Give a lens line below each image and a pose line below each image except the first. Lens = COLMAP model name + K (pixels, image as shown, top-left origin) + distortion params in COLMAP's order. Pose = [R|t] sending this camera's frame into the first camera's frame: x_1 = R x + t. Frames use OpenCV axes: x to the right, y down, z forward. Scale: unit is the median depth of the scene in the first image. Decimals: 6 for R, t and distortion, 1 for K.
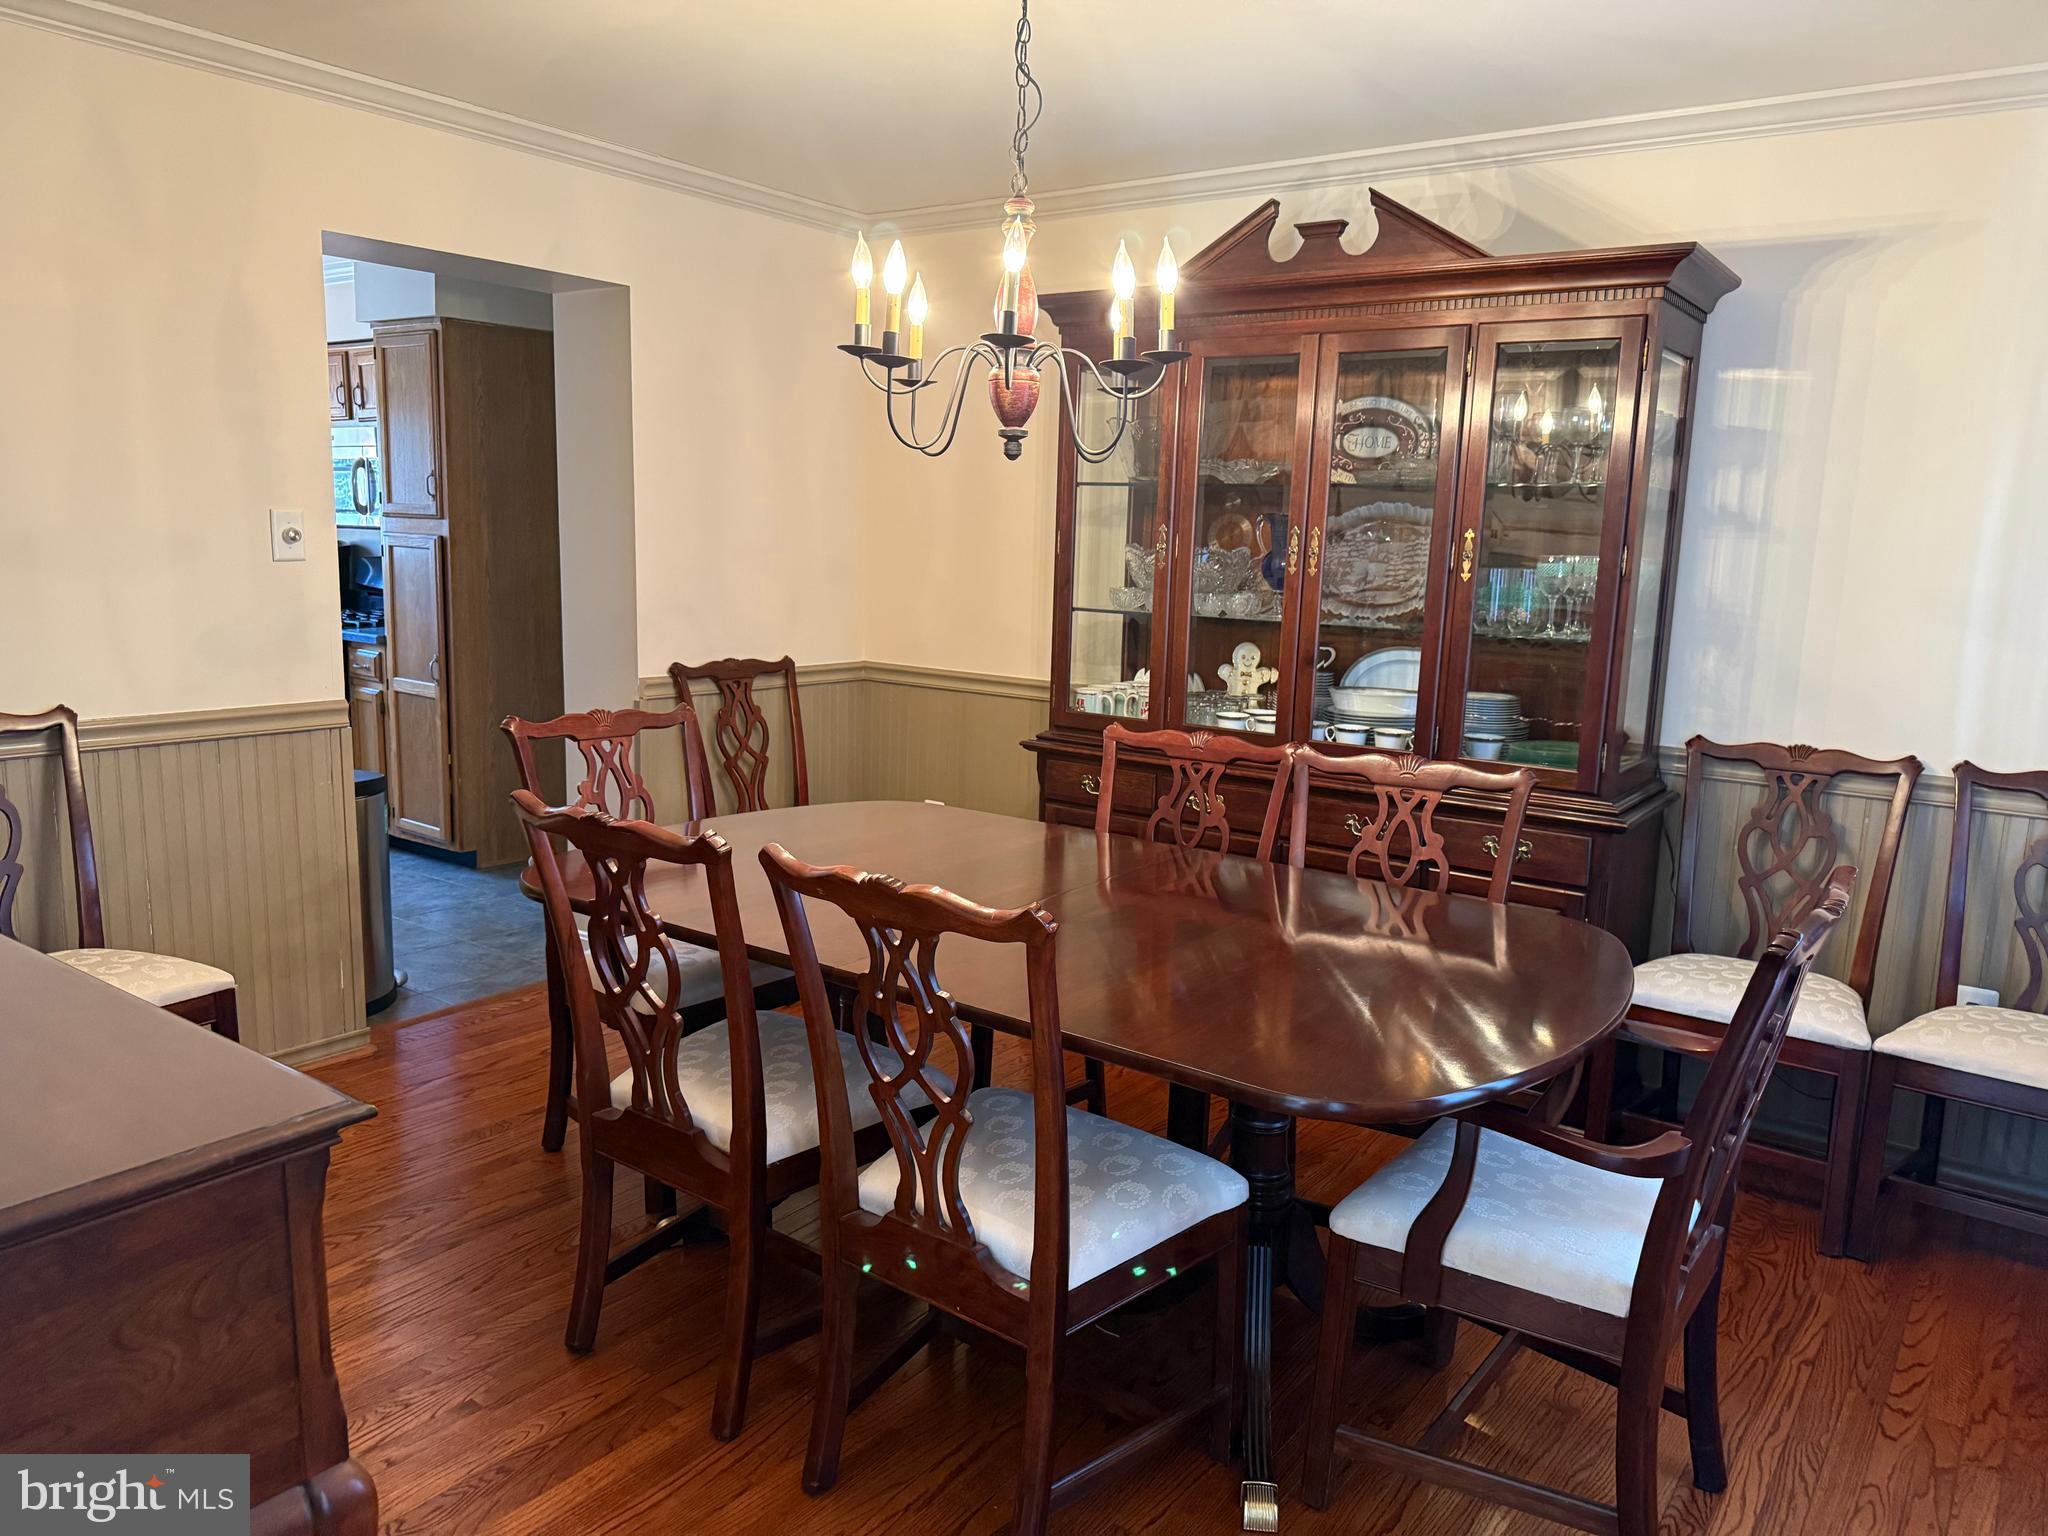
lens RADIAL K [[1451.4, 0, 1019.9], [0, 1451.4, 762.6], [0, 0, 1]] dist [0.050625, -0.052399]
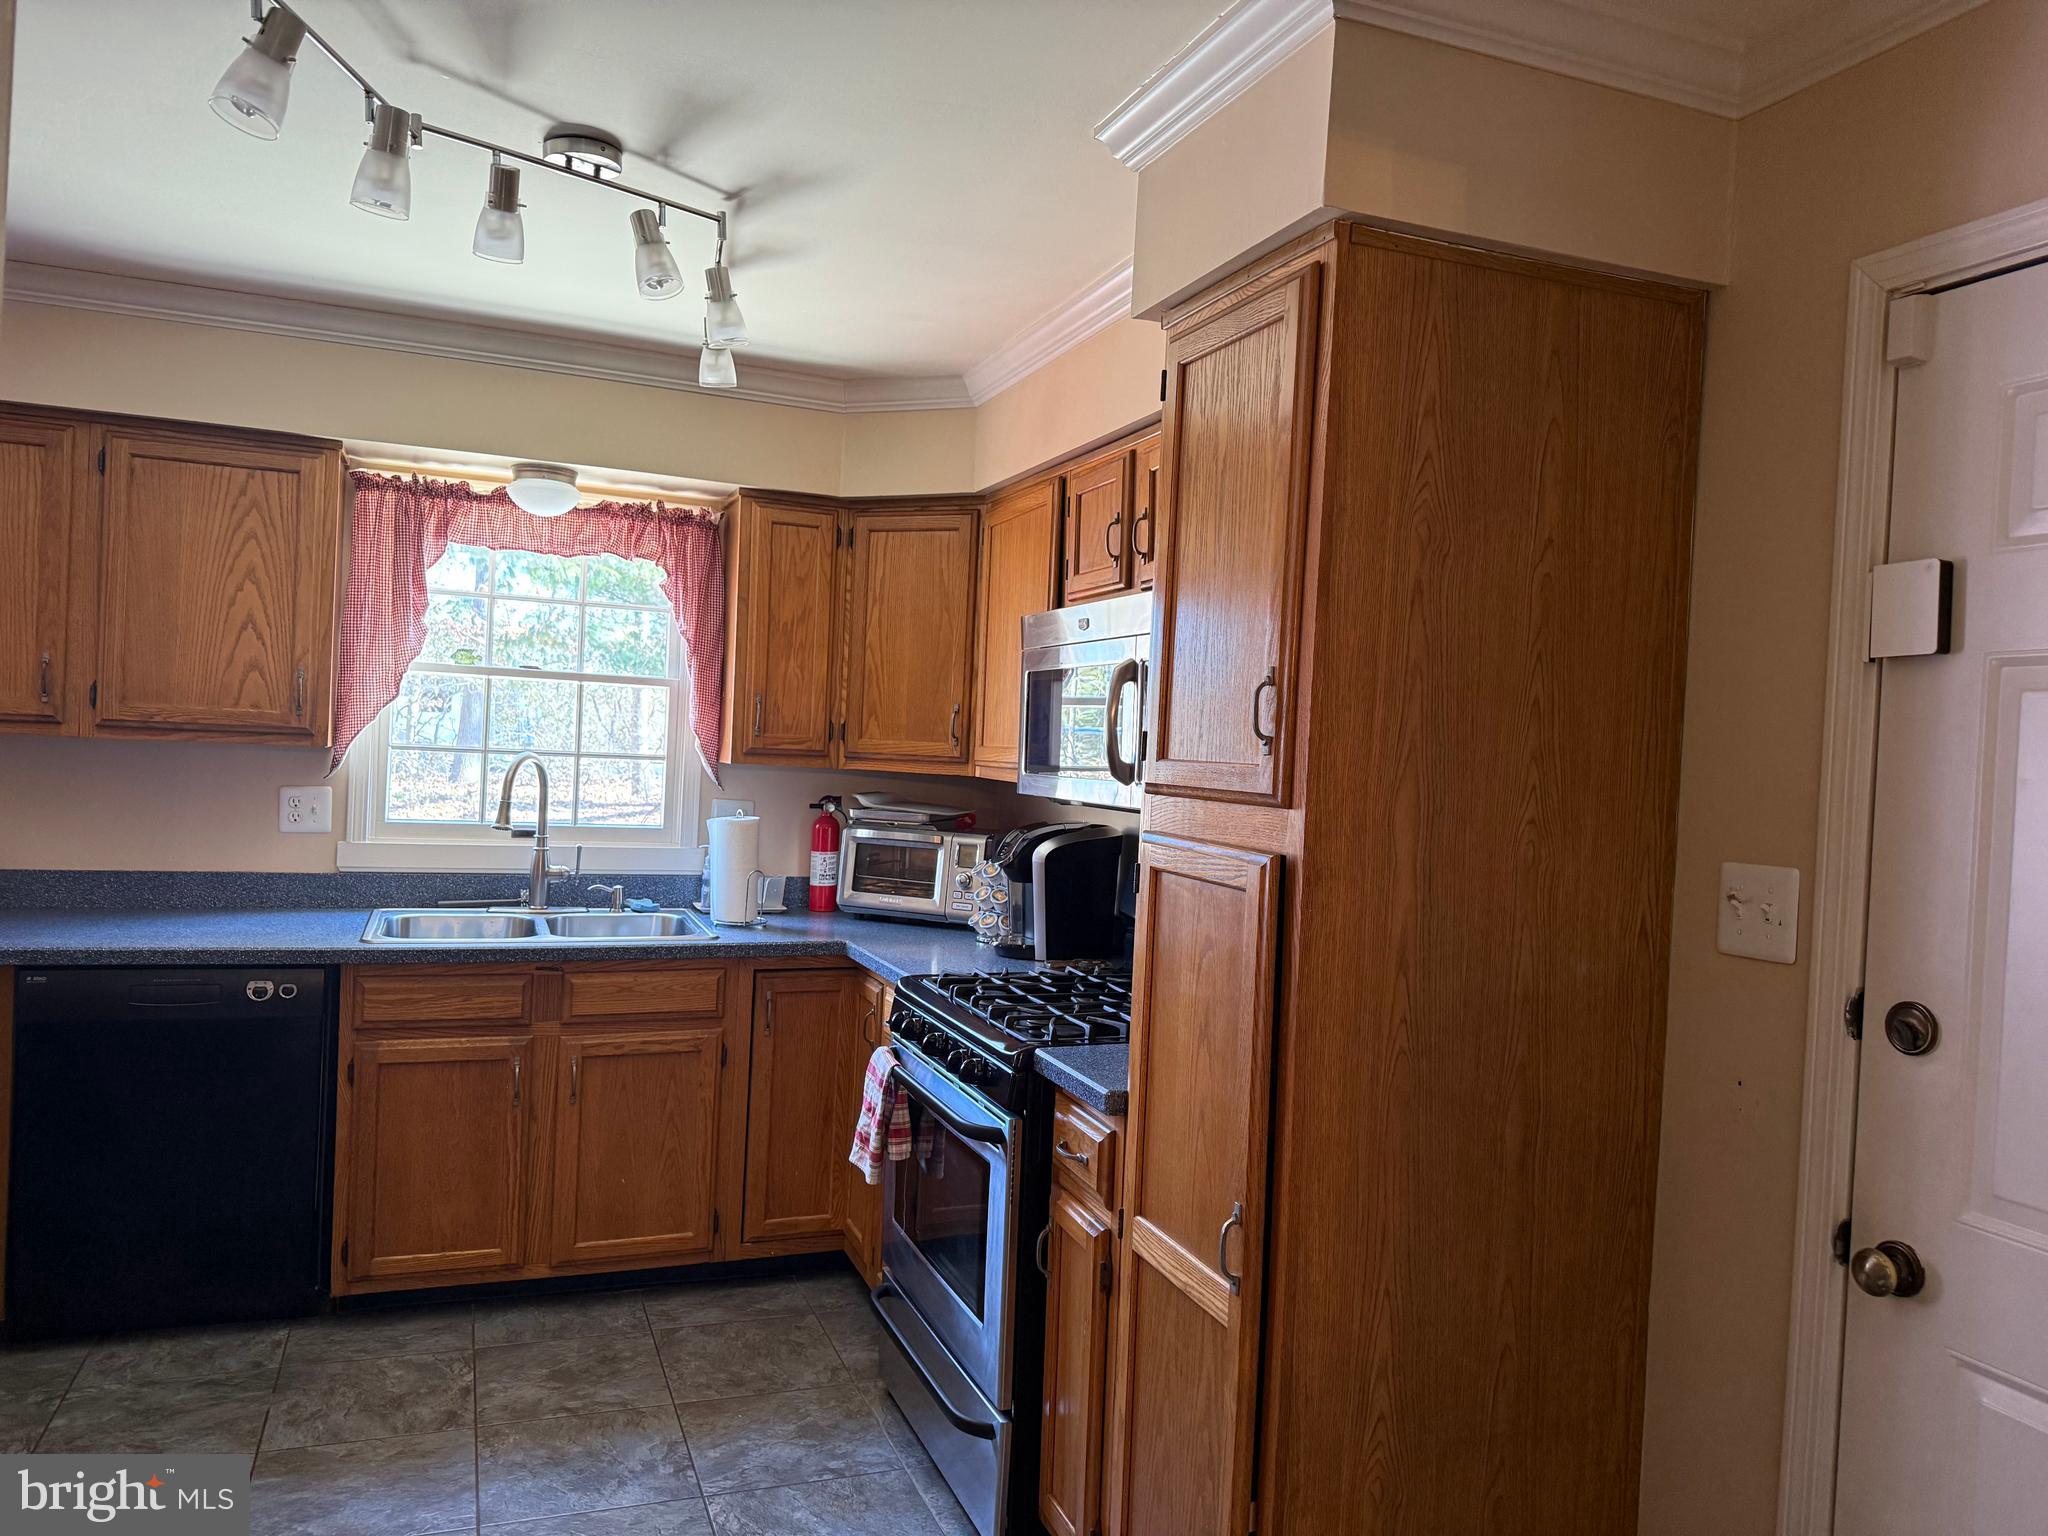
lens RADIAL K [[1451.4, 0, 1020.6], [0, 1451.4, 764.1], [0, 0, 1]] dist [0.050625, -0.052399]
pose [[0.849643, 0.016742, -0.527093, -0.262120], [-0.106618, 0.984310, -0.140596, -0.118772], [0.516468, 0.175654, 0.838097, 0.663063]]
